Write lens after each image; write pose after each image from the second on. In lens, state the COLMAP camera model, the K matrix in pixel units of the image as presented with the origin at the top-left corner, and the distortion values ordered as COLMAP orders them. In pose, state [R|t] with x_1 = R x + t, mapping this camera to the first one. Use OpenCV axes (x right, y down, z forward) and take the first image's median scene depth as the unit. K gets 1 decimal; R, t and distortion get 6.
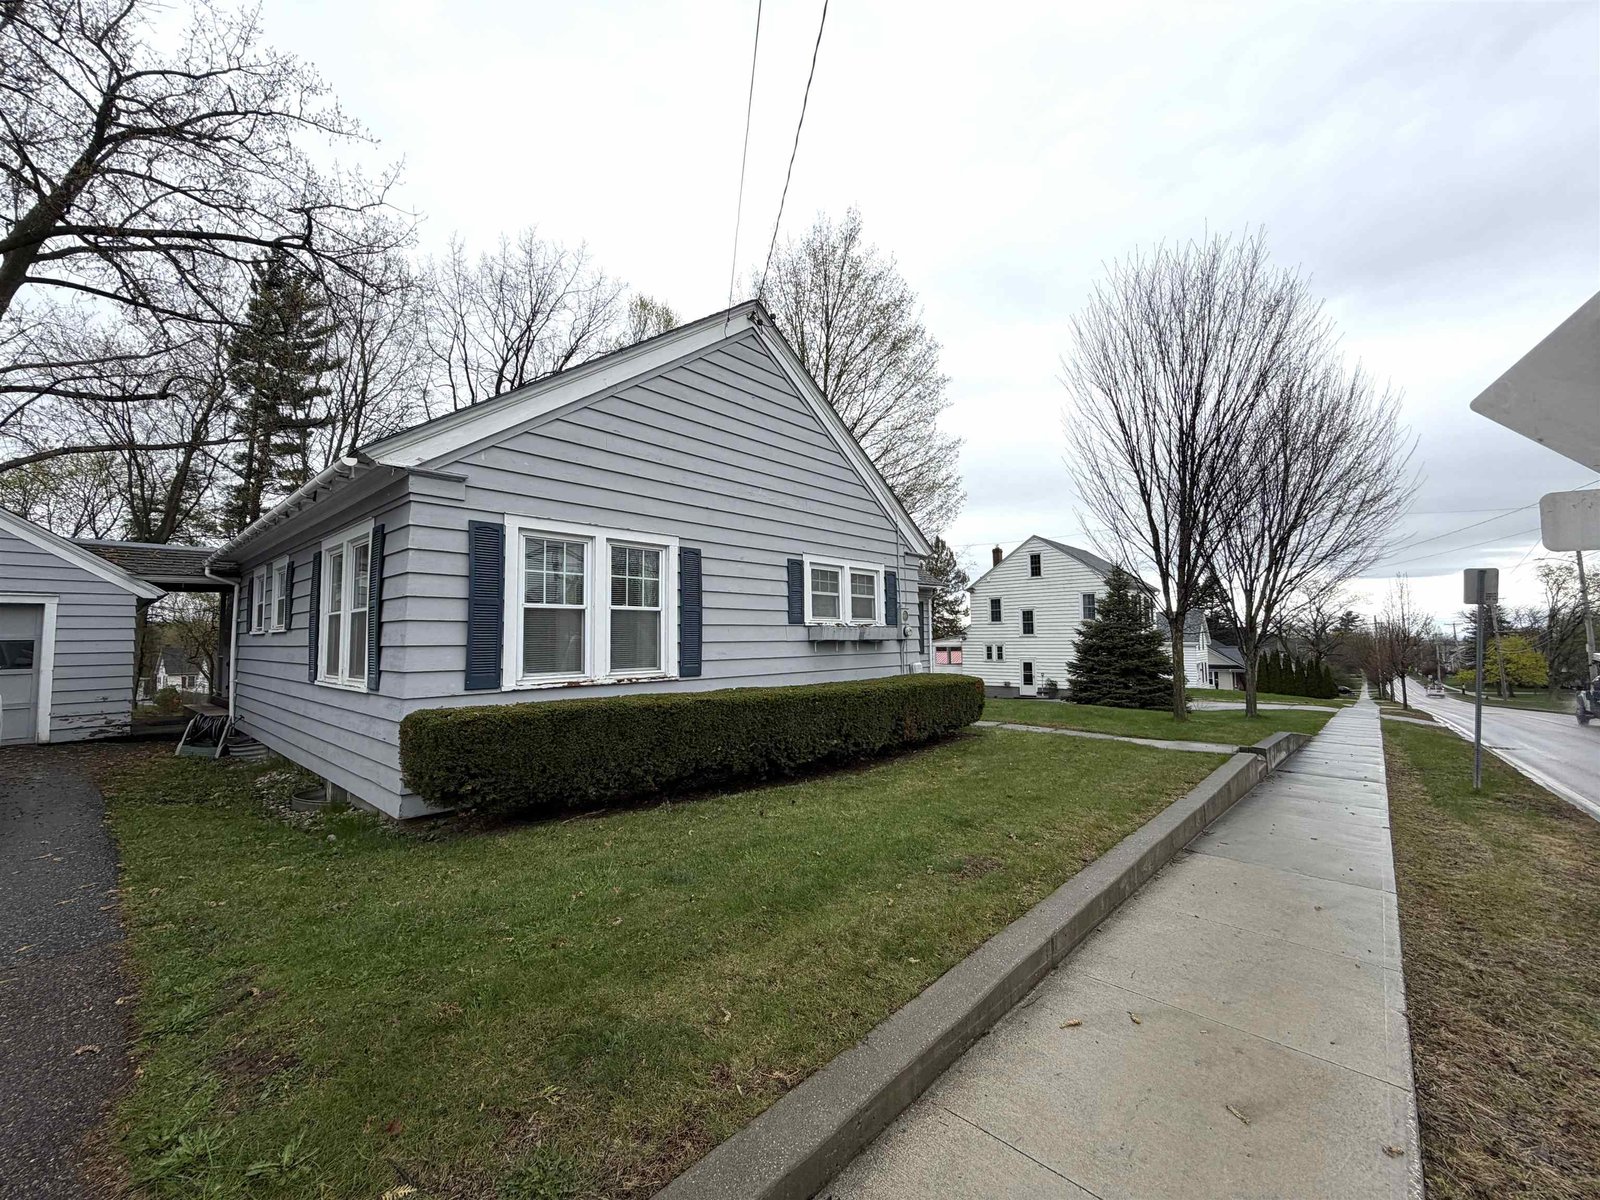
lens RADIAL K [[649.2, 0, 797.6], [0, 649.2, 597.5], [0, 0, 1]] dist [0.001062, 0.000142]
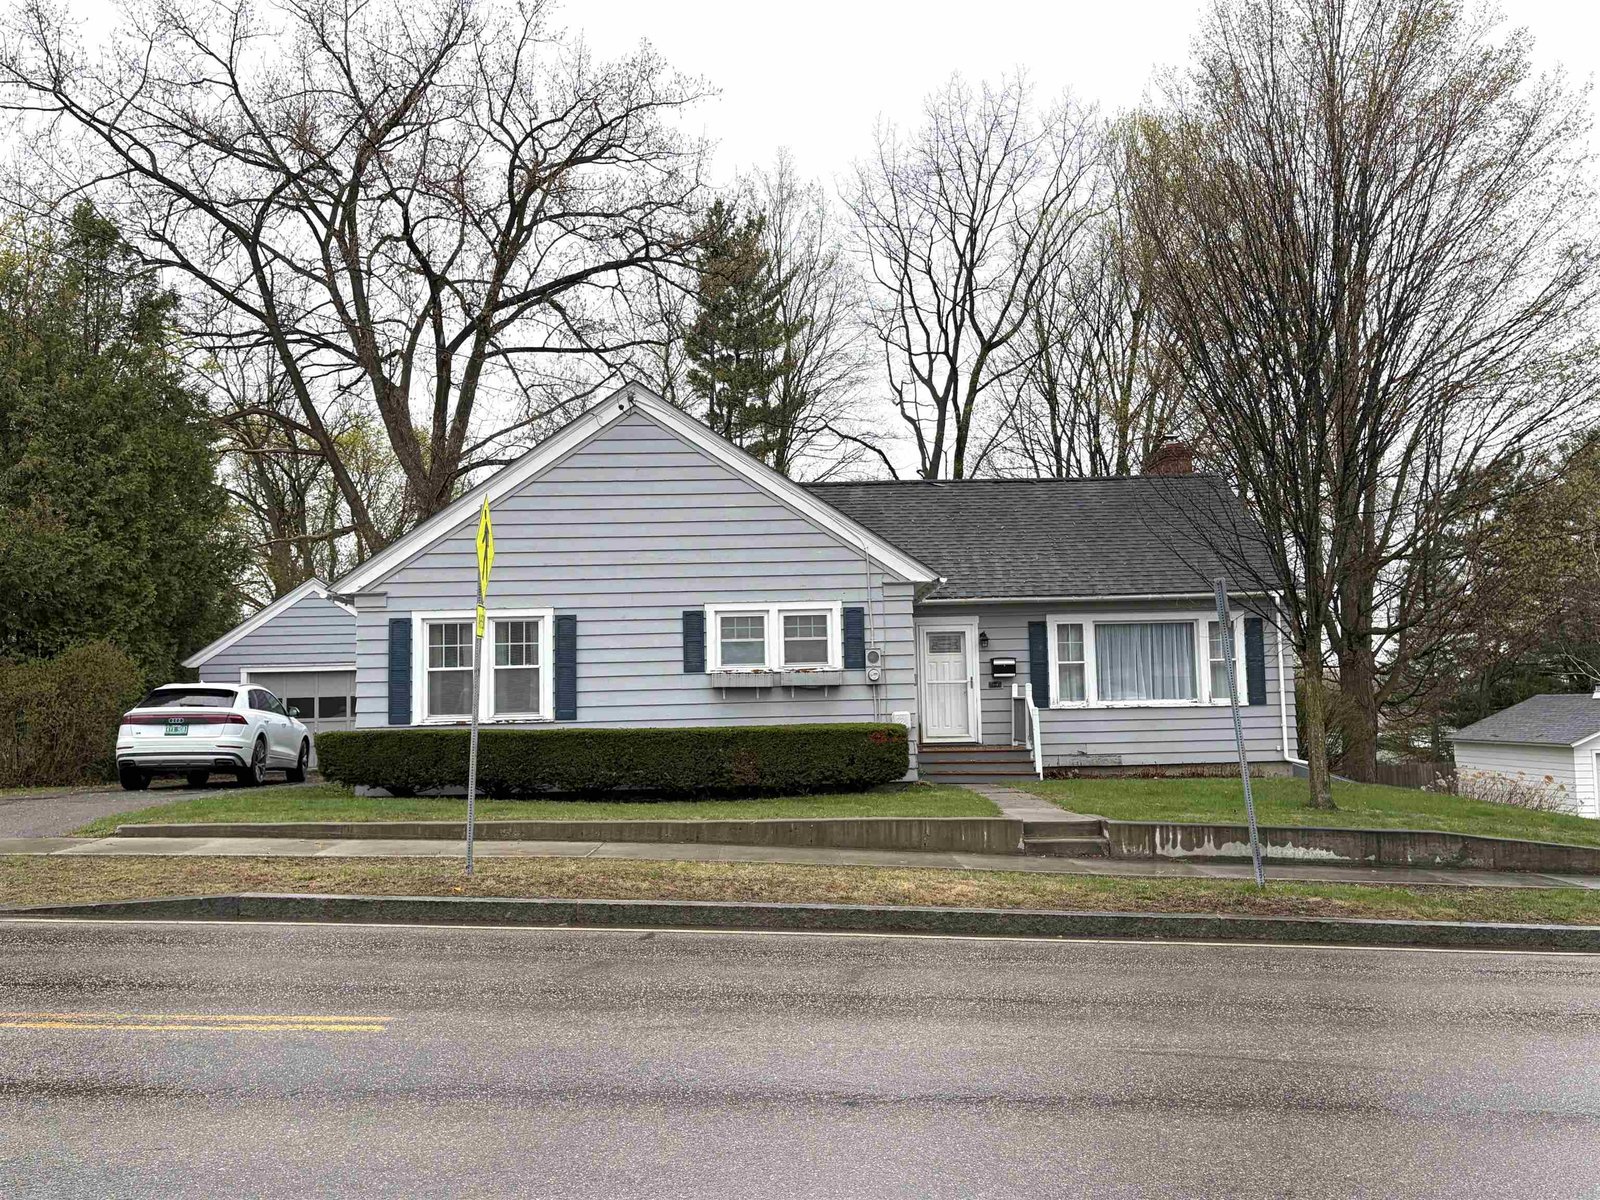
lens RADIAL K [[1295.8, 0, 801.7], [0, 1295.8, 600.5], [0, 0, 1]] dist [0.006442, 0.000234]
pose [[0.711763, -0.068006, -0.699120, 1.828051], [0.064278, 0.997432, -0.031584, 0.002531], [0.699473, -0.022458, 0.714306, -0.426423]]
